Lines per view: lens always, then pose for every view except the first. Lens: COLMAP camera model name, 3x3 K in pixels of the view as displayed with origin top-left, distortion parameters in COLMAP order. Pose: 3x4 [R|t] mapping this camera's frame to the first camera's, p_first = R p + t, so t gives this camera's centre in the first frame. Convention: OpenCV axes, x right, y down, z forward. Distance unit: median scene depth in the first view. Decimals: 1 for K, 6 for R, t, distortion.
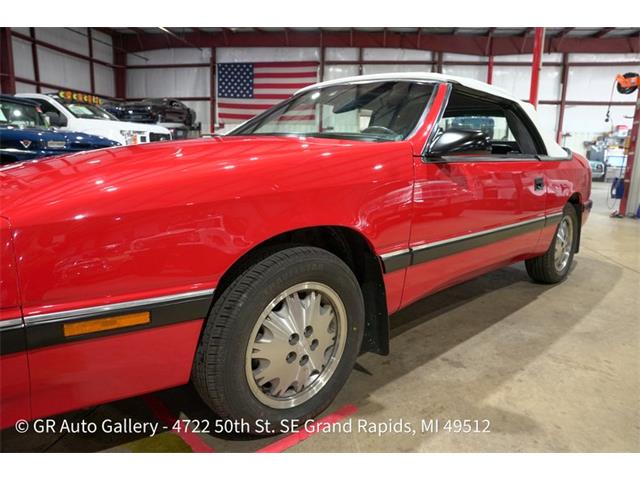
lens RADIAL K [[438.2, 0, 320.5], [0, 438.2, 239.5], [0, 0, 1]] dist [-0.137145, 0.106195]
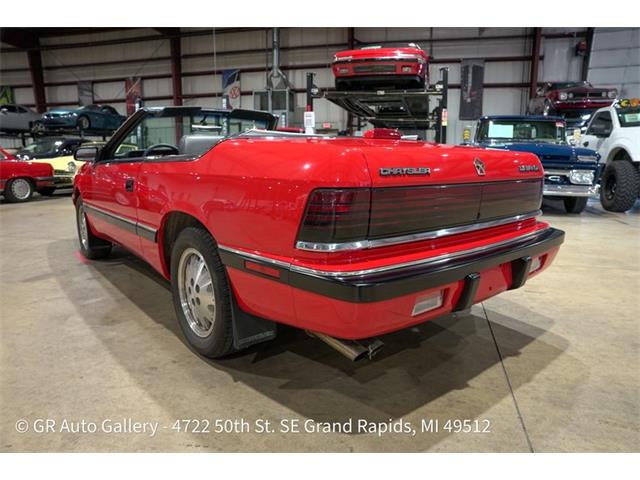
lens RADIAL K [[438.2, 0, 323.6], [0, 438.2, 240.5], [0, 0, 1]] dist [-0.137145, 0.106195]
pose [[-0.074648, 0.160079, -0.984278, 1.078649], [-0.191922, 0.966273, 0.171706, -0.192883], [0.978567, 0.201722, -0.041408, 1.098765]]
